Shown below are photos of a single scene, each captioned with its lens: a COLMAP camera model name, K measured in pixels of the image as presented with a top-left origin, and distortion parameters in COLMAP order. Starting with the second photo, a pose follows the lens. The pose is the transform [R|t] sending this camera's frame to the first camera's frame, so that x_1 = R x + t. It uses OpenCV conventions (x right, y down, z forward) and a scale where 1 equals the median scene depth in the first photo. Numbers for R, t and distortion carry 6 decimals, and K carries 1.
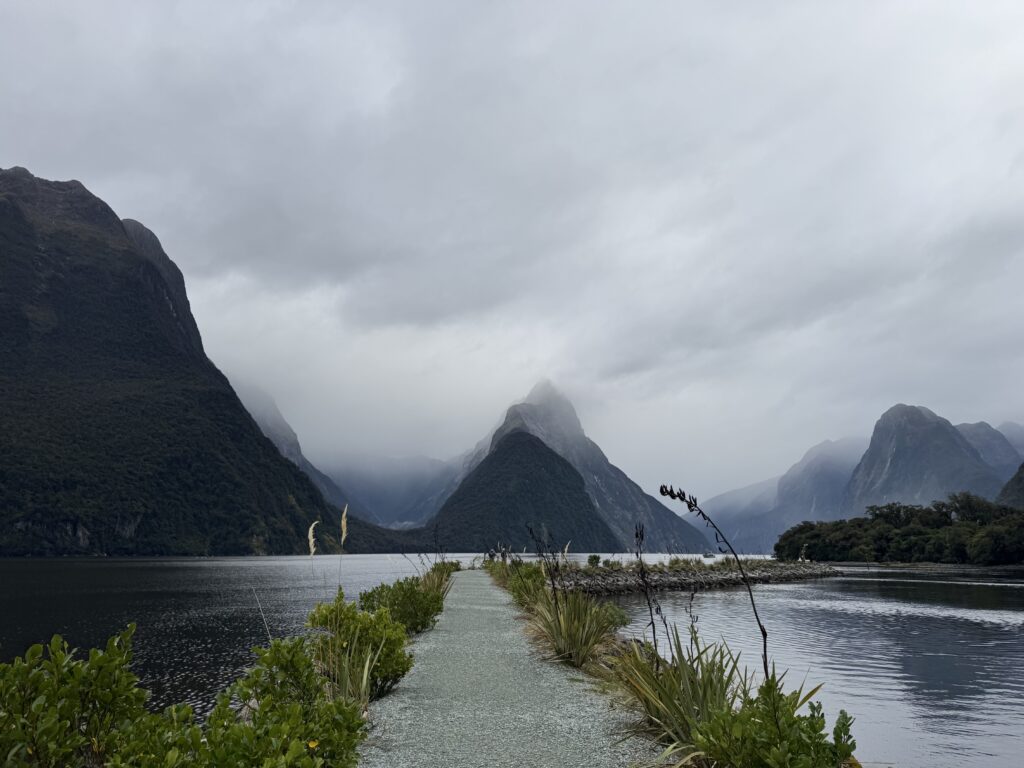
lens RADIAL K [[734.1, 0, 512.0], [0, 734.1, 384.0], [0, 0, 1]] dist [0.129146, -0.153214]
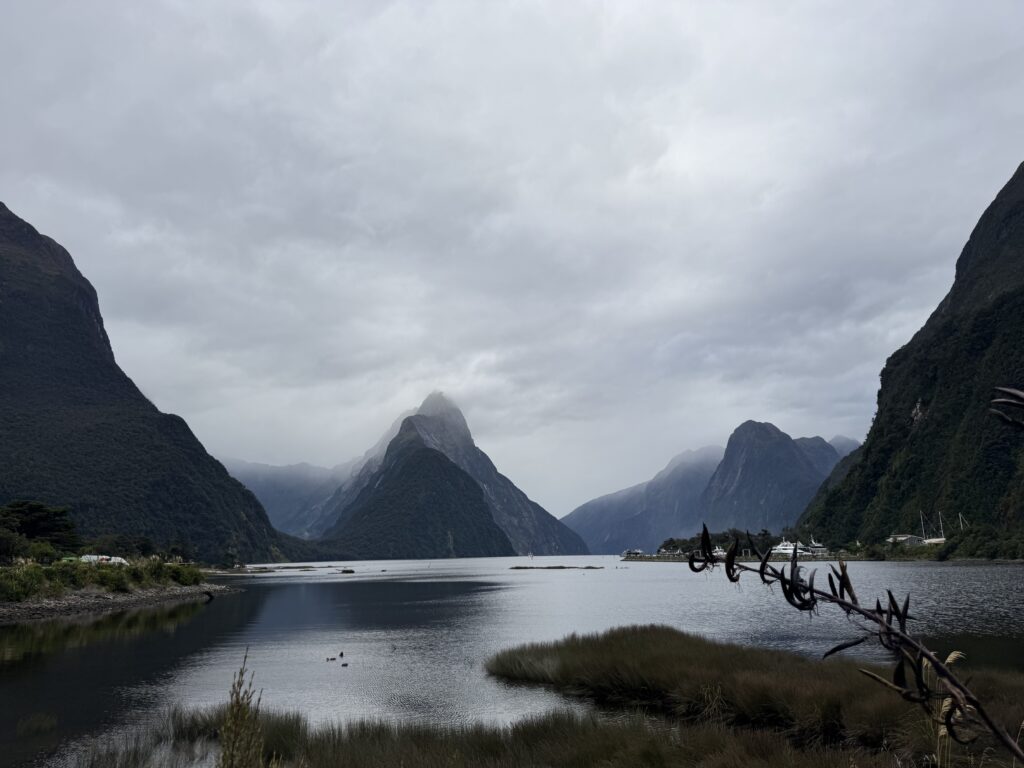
lens RADIAL K [[734.1, 0, 512.0], [0, 734.1, 384.0], [0, 0, 1]] dist [0.129146, -0.153214]
pose [[0.986715, 0.022055, 0.160956, -0.051264], [-0.021135, 0.999749, -0.007426, -0.029785], [-0.161079, 0.003925, 0.986934, -0.127194]]
